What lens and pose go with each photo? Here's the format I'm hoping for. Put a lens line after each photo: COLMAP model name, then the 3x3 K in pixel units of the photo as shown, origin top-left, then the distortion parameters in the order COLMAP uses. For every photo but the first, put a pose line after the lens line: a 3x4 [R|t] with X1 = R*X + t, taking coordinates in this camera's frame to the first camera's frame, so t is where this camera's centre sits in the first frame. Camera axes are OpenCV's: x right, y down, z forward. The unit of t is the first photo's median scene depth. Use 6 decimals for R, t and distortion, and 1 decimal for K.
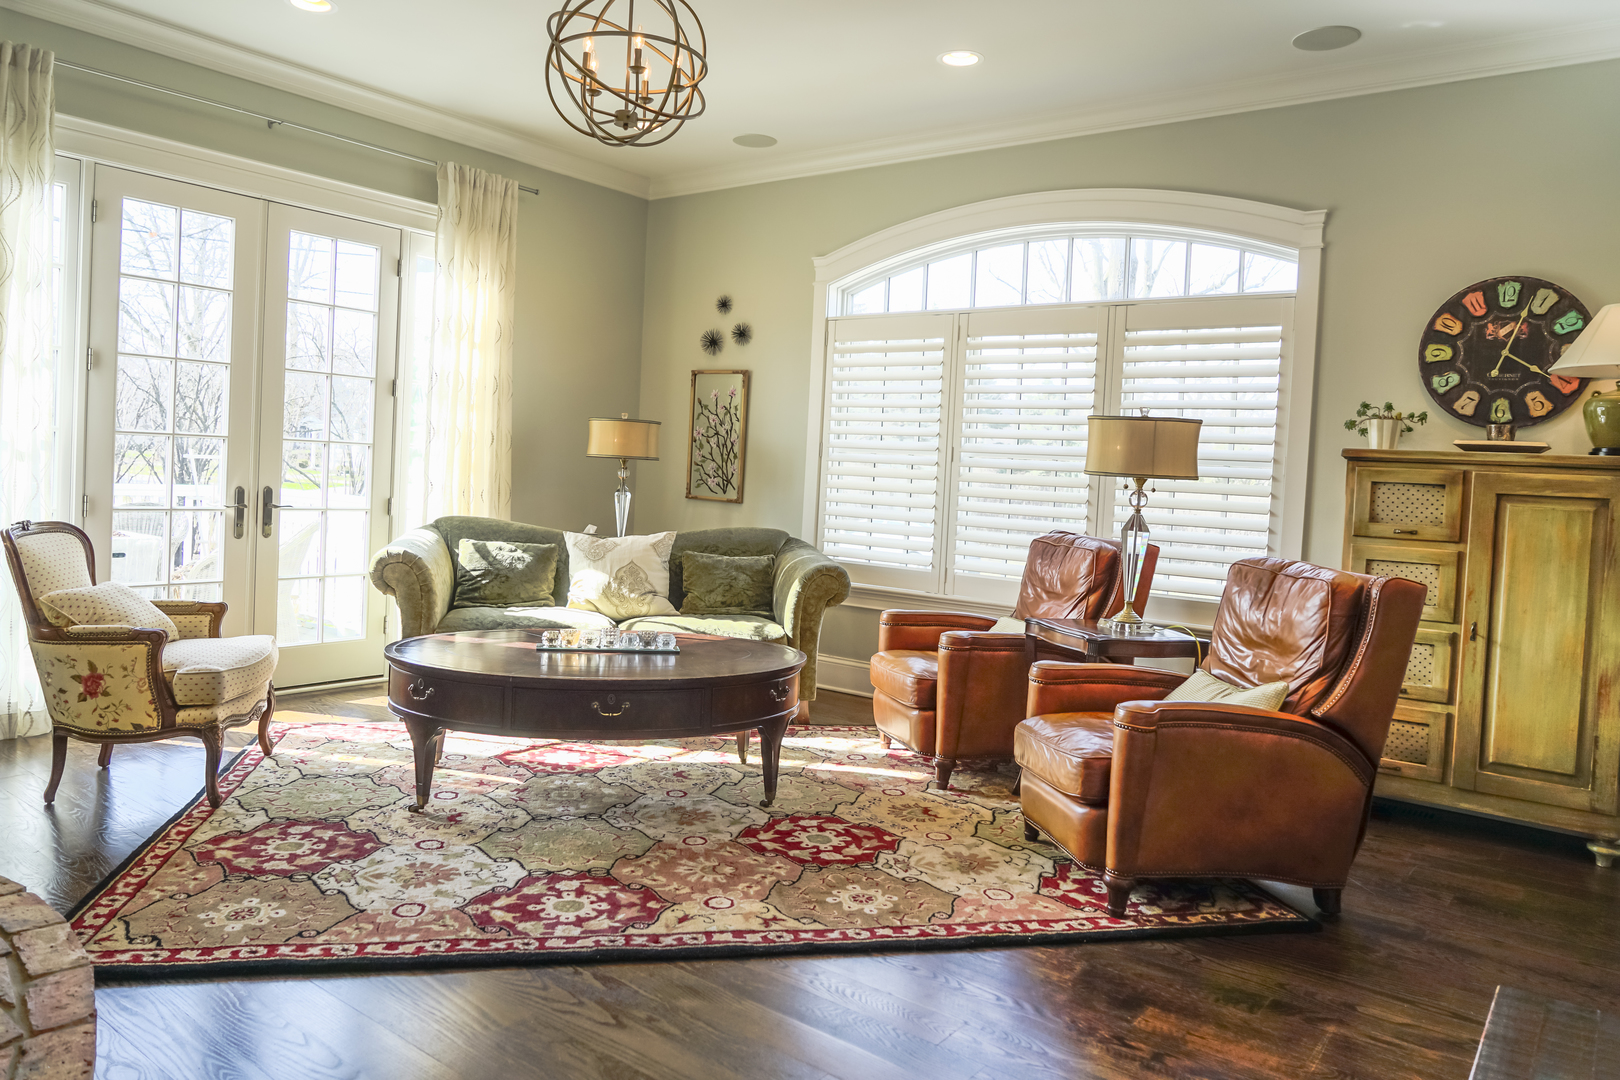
lens RADIAL K [[1131.2, 0, 784.8], [0, 1131.2, 504.4], [0, 0, 1]] dist [-0.045677, 0.051458]
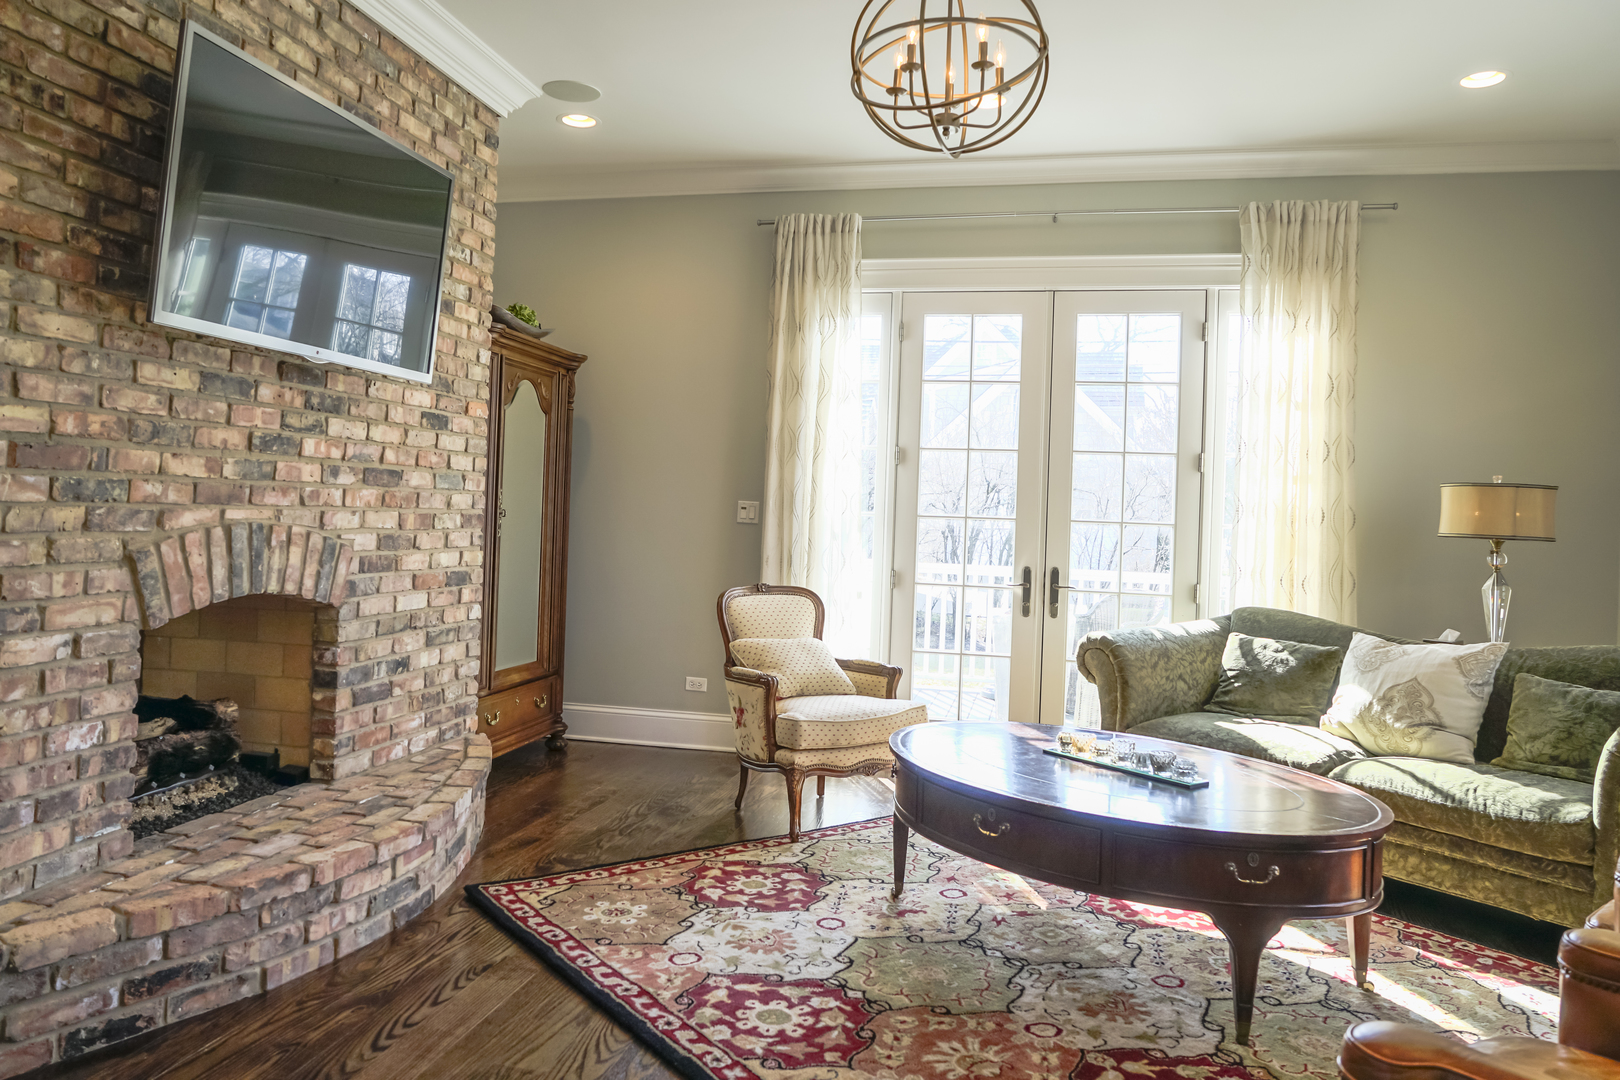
lens RADIAL K [[1131.2, 0, 784.8], [0, 1131.2, 504.4], [0, 0, 1]] dist [-0.045677, 0.051458]
pose [[0.421440, -0.039613, -0.905990, 0.530420], [-0.045990, 0.996826, -0.064978, 0.007461], [0.905689, 0.069051, 0.418281, 0.505562]]
